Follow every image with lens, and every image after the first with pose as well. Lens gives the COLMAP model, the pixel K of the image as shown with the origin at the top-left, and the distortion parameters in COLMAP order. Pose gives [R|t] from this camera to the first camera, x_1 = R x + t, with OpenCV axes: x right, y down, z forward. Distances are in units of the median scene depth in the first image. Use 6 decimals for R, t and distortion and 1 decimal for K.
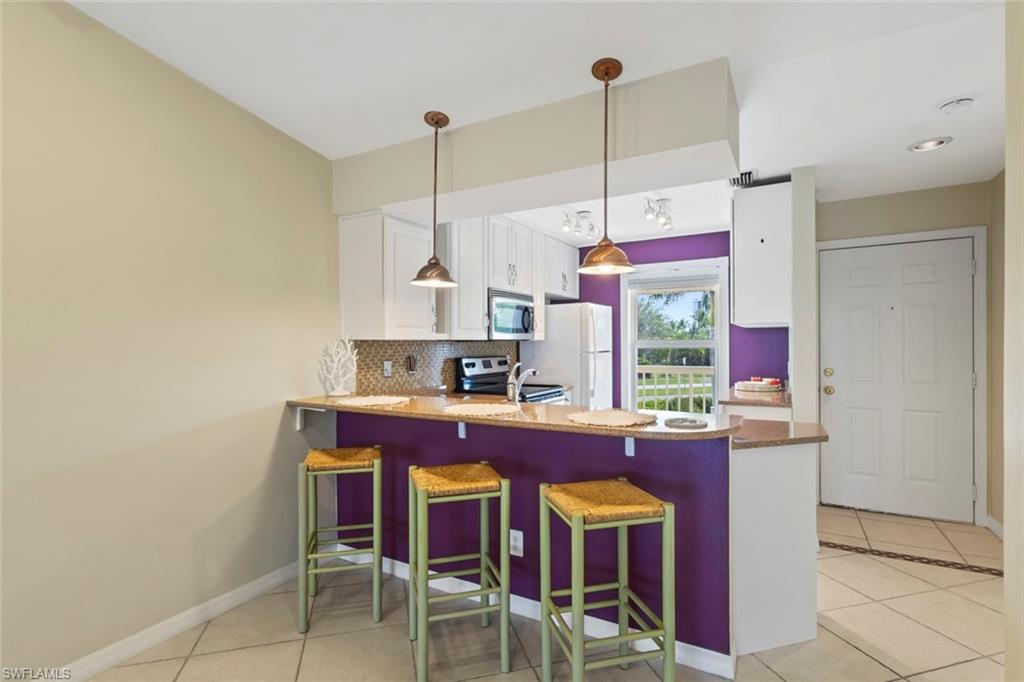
lens RADIAL K [[478.2, 0, 512.8], [0, 478.2, 351.0], [0, 0, 1]] dist [-0.005563, 0.004059]
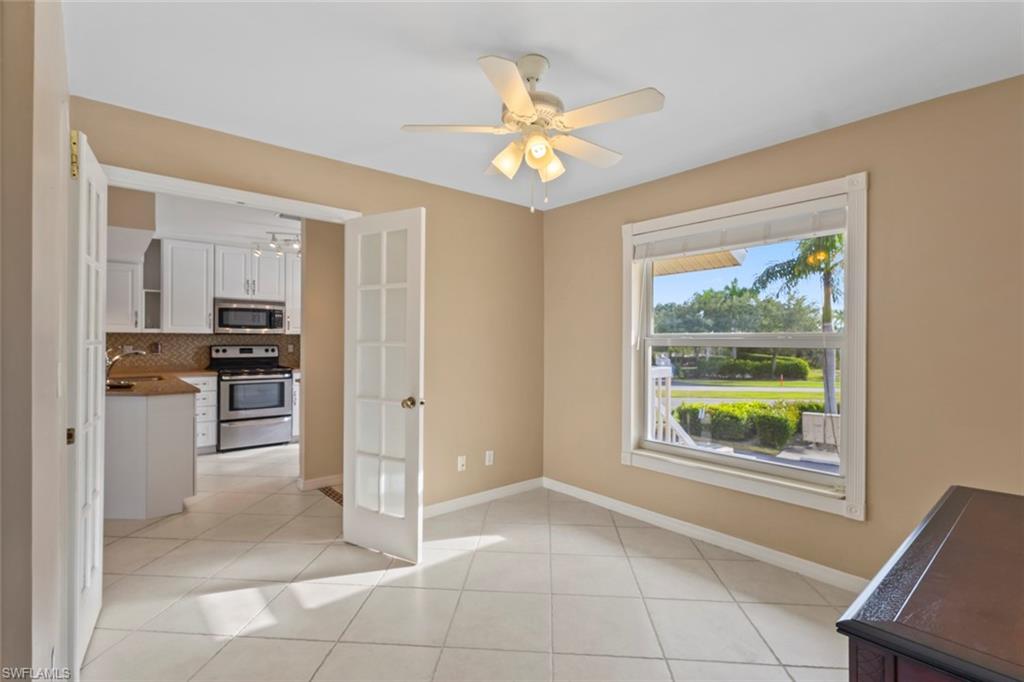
lens RADIAL K [[478.2, 0, 516.8], [0, 478.2, 339.6], [0, 0, 1]] dist [-0.005563, 0.004059]
pose [[0.943948, 0.010801, -0.329919, 1.317084], [-0.016466, 0.999761, -0.014381, 0.001927], [0.329685, 0.019008, 0.943900, -0.065922]]
